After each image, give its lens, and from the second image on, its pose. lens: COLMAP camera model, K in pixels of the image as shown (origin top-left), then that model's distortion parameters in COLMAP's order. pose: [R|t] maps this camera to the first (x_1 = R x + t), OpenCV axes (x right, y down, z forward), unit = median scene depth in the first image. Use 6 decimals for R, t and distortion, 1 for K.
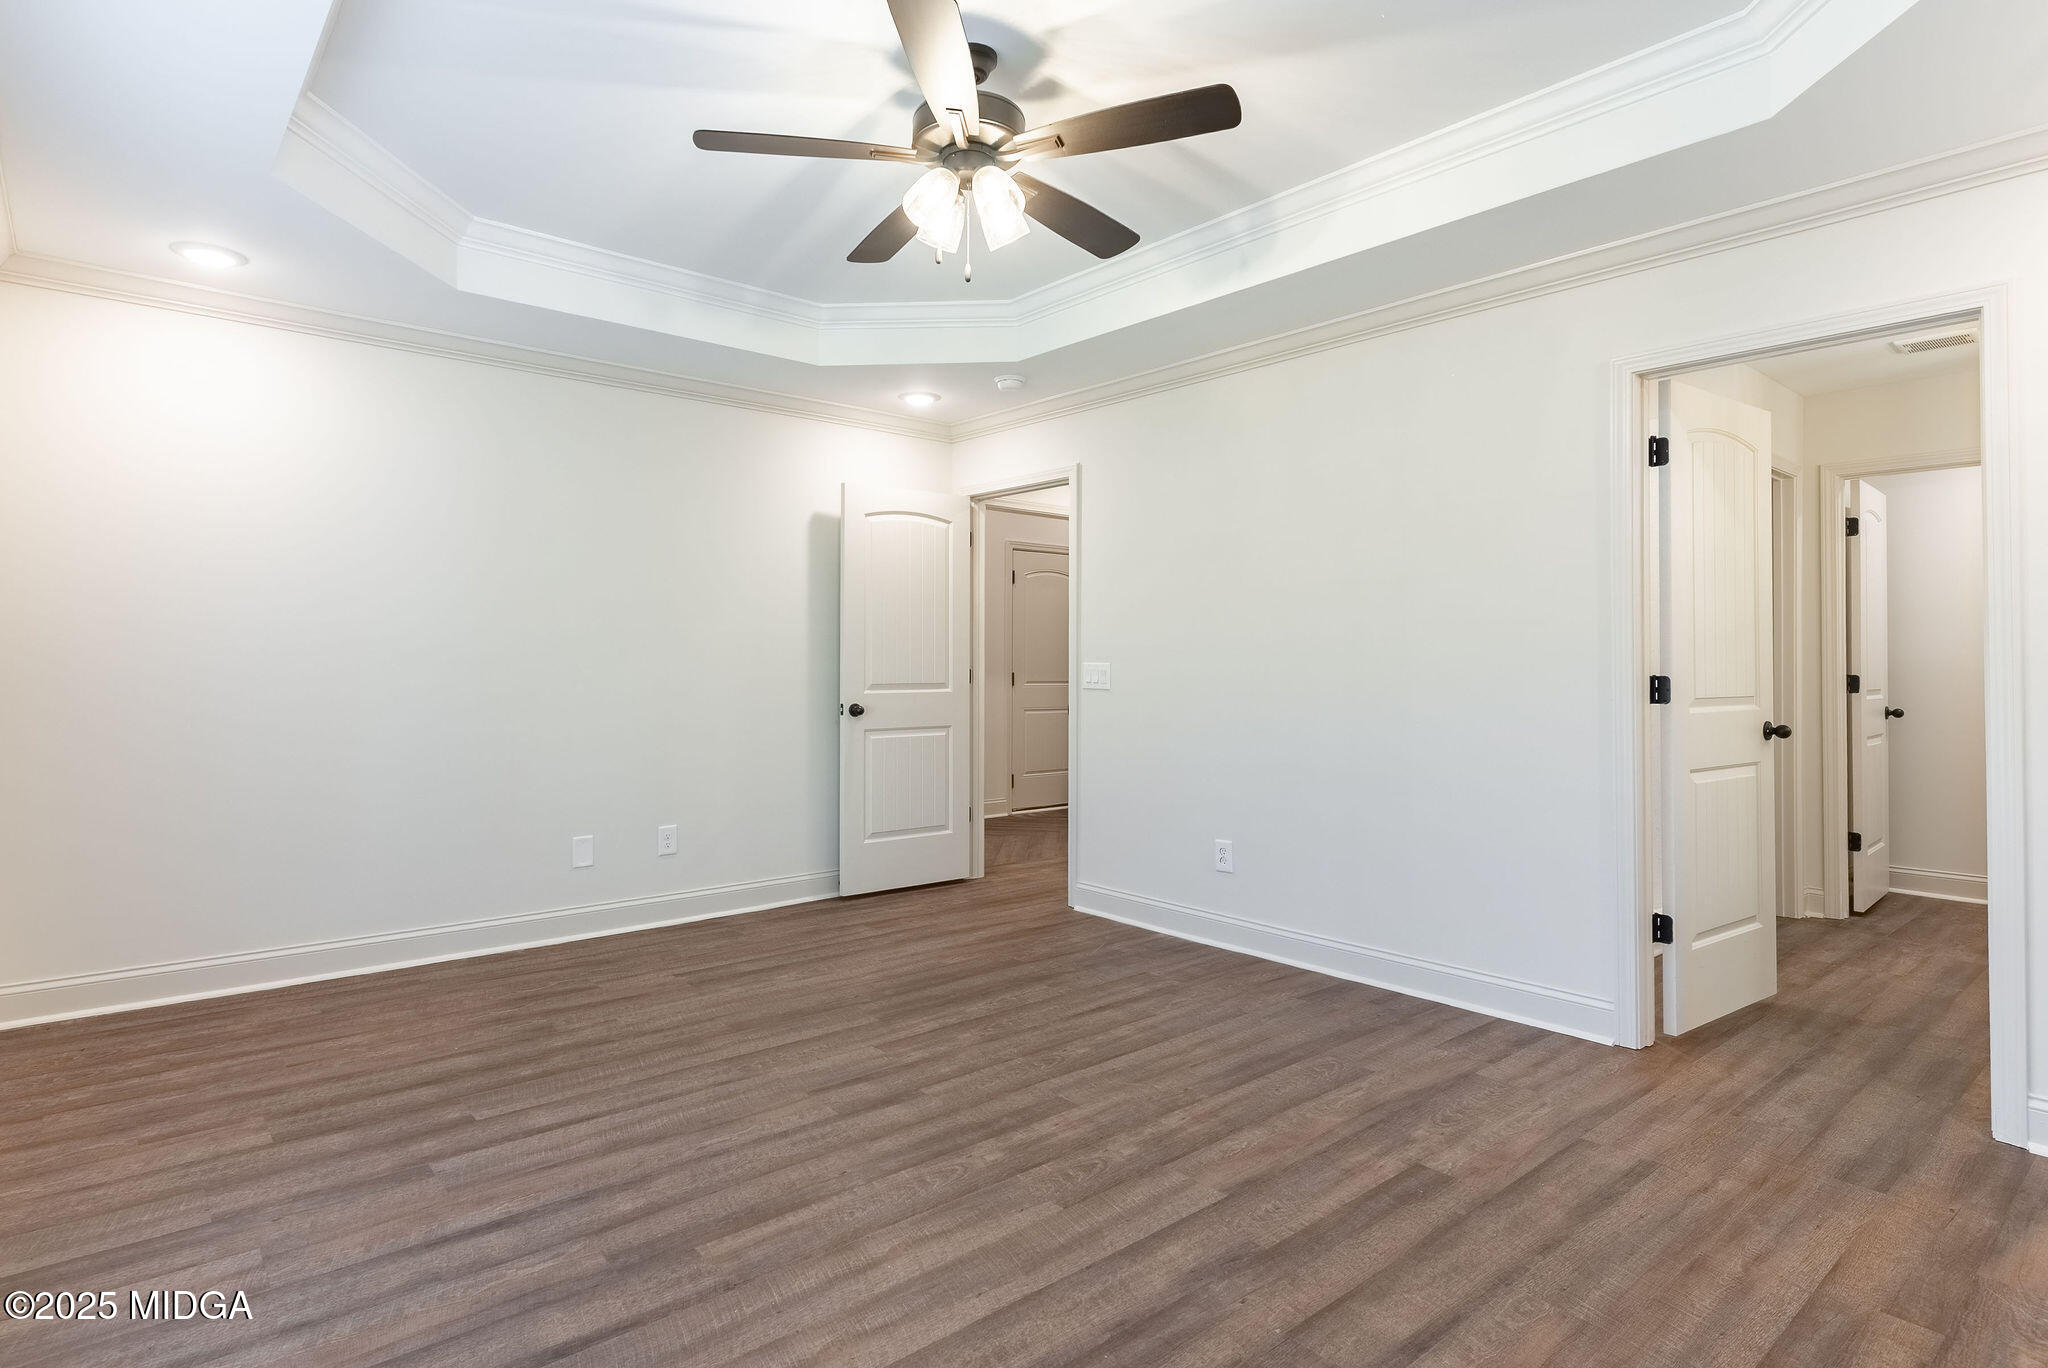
lens RADIAL K [[1039.2, 0, 1023.5], [0, 1039.2, 650.8], [0, 0, 1]] dist [-0.001760, -0.000905]
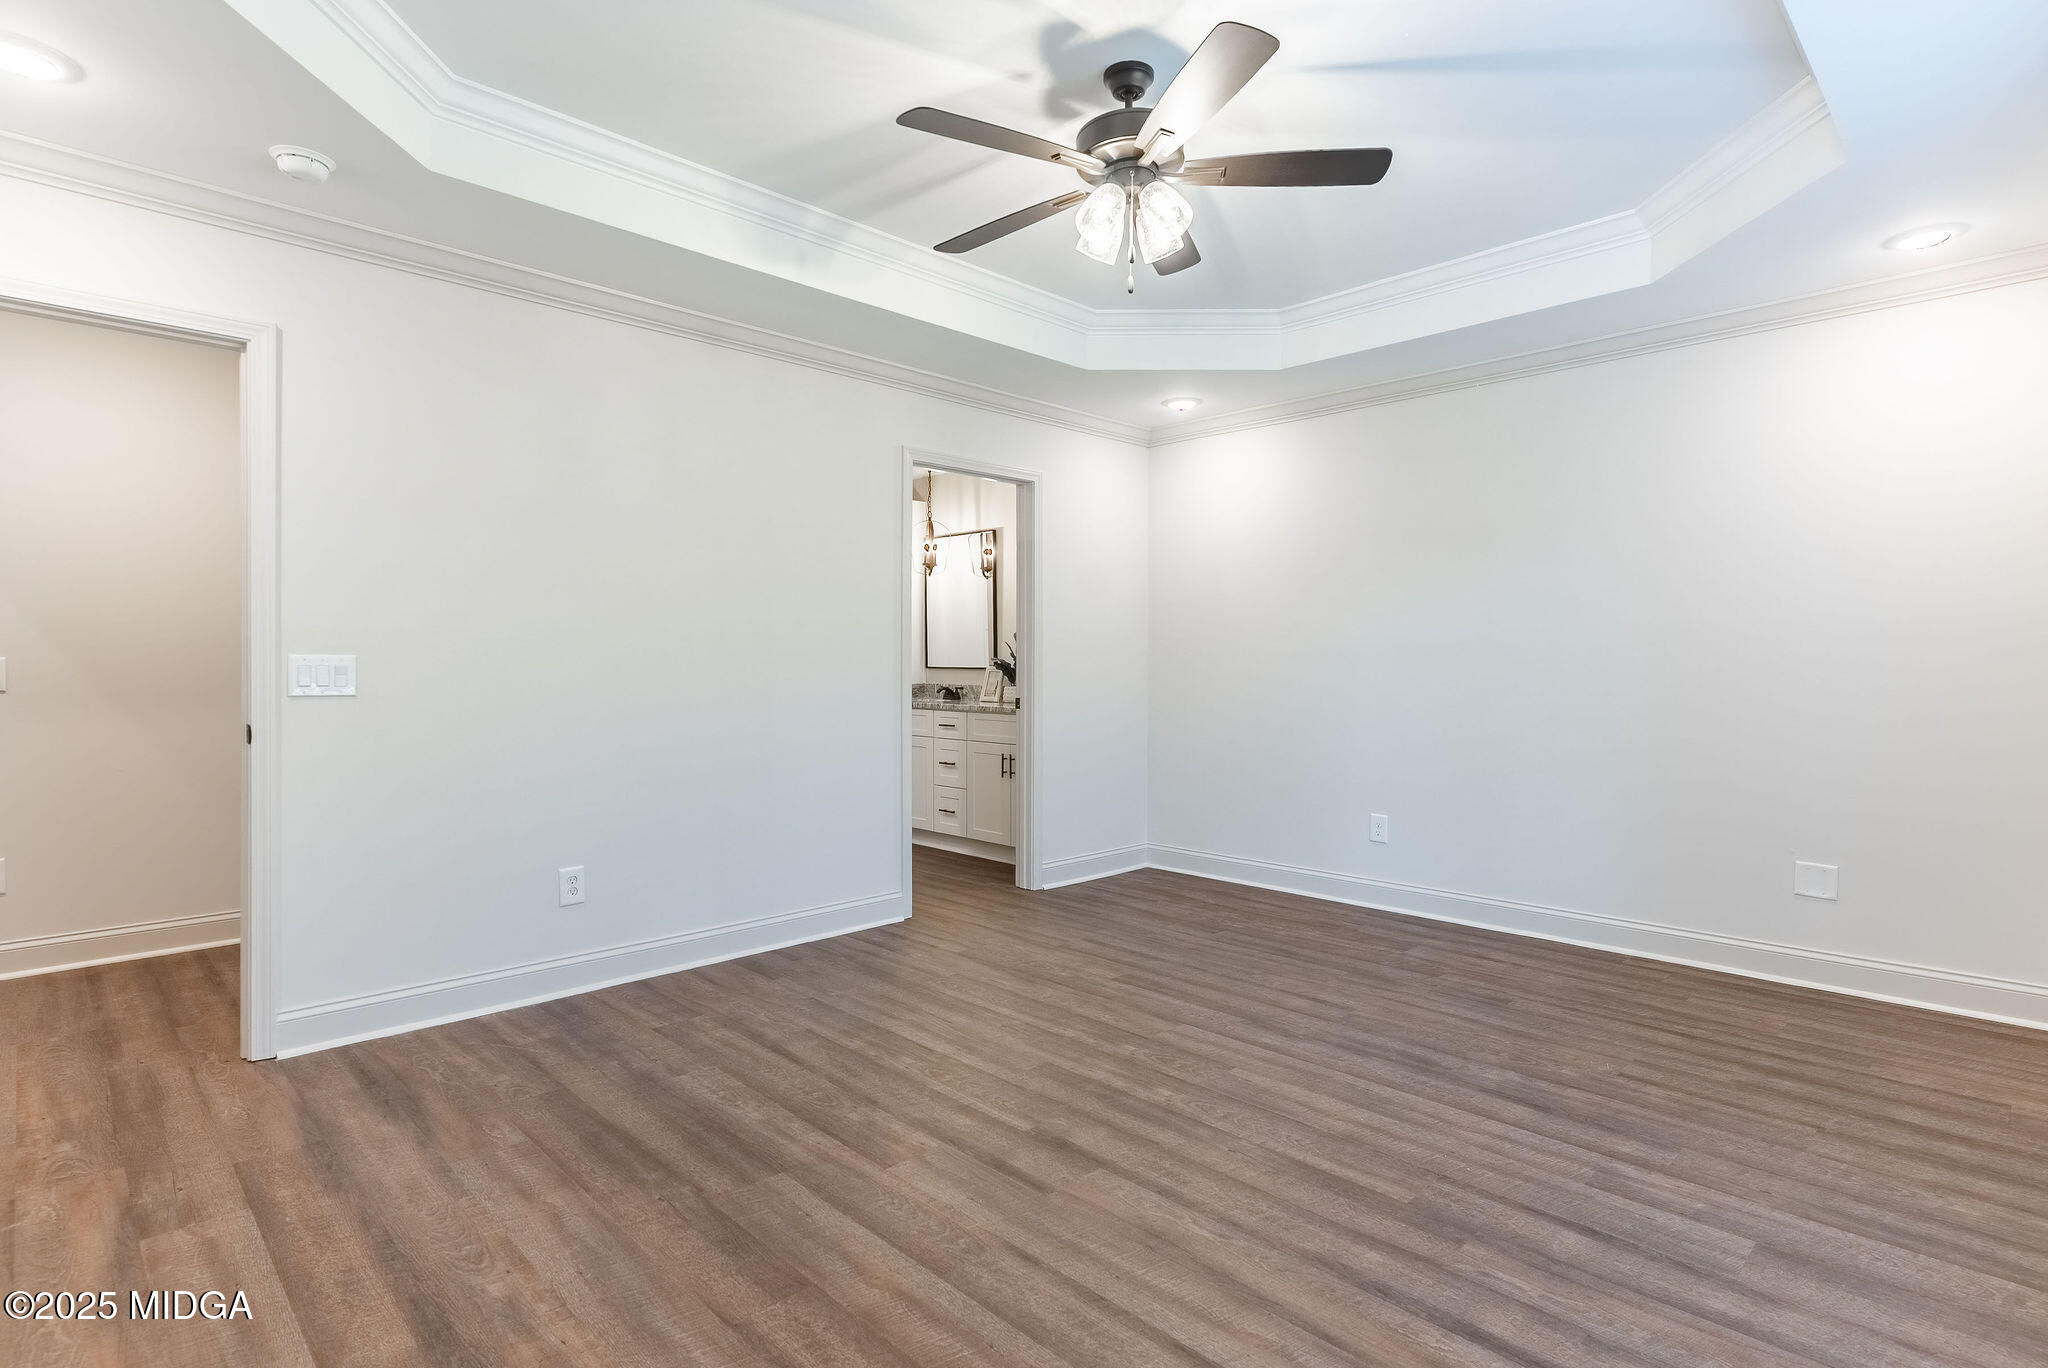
lens RADIAL K [[1039.2, 0, 1023.5], [0, 1039.2, 650.8], [0, 0, 1]] dist [-0.001760, -0.000905]
pose [[-0.053560, 0.005198, 0.998551, -1.092456], [-0.014566, 0.999876, -0.005986, 0.027147], [-0.998458, -0.014865, -0.053477, 1.181305]]
